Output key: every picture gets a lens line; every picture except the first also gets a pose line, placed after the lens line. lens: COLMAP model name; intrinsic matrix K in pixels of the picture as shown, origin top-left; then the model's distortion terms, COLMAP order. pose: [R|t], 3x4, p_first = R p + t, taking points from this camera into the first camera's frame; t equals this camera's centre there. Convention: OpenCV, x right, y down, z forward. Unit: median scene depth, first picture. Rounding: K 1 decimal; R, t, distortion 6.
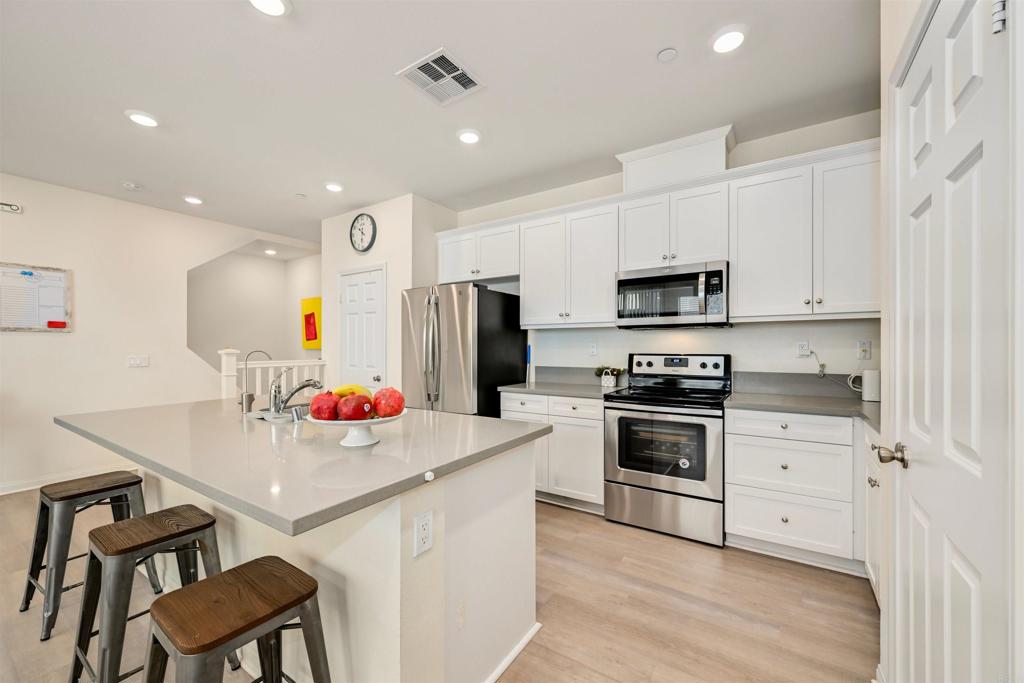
lens RADIAL K [[398.7, 0, 516.7], [0, 398.7, 347.6], [0, 0, 1]] dist [-0.004365, -0.000472]
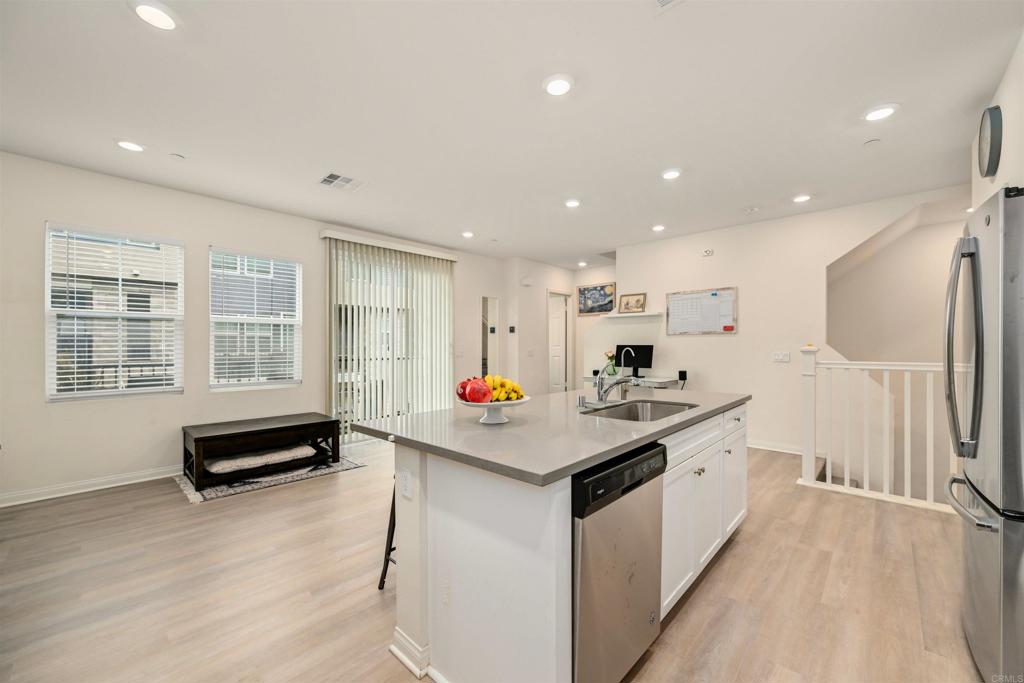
lens RADIAL K [[398.7, 0, 520.1], [0, 398.7, 344.6], [0, 0, 1]] dist [-0.004365, -0.000472]
pose [[-0.164725, 0.000642, -0.986339, 0.388273], [0.000309, 1.000000, 0.000599, -0.001947], [0.986339, -0.000206, -0.164726, 0.598479]]
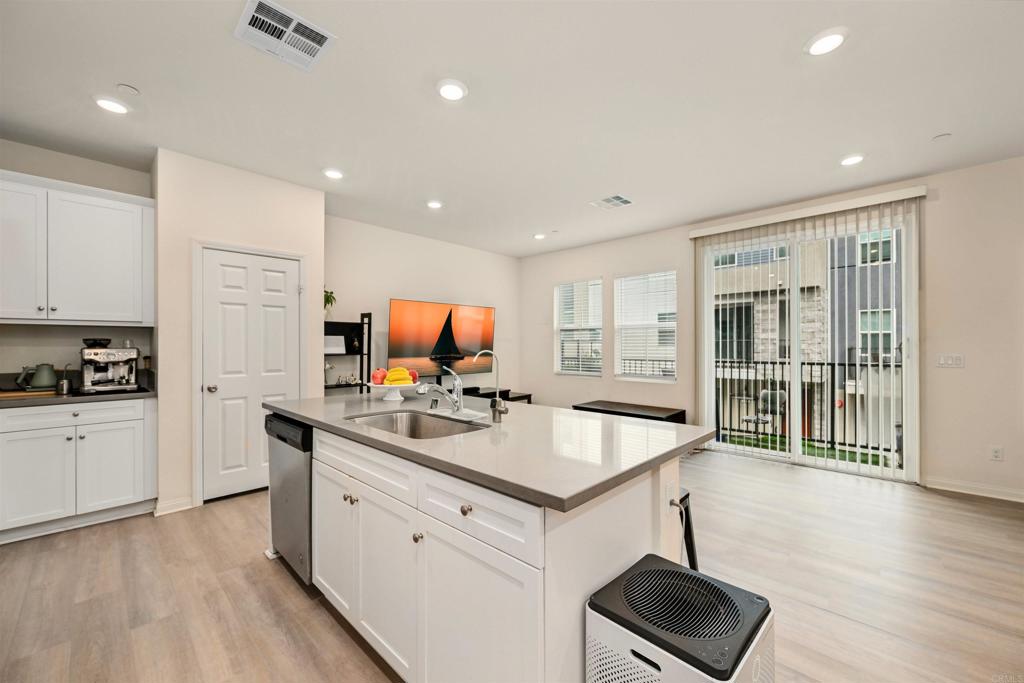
lens RADIAL K [[398.7, 0, 511.5], [0, 398.7, 339.6], [0, 0, 1]] dist [-0.004365, -0.000472]
pose [[-0.983814, 0.005523, 0.179106, -0.580599], [0.003624, 0.999934, -0.010925, -0.005716], [-0.179155, -0.010099, -0.983769, 1.254675]]
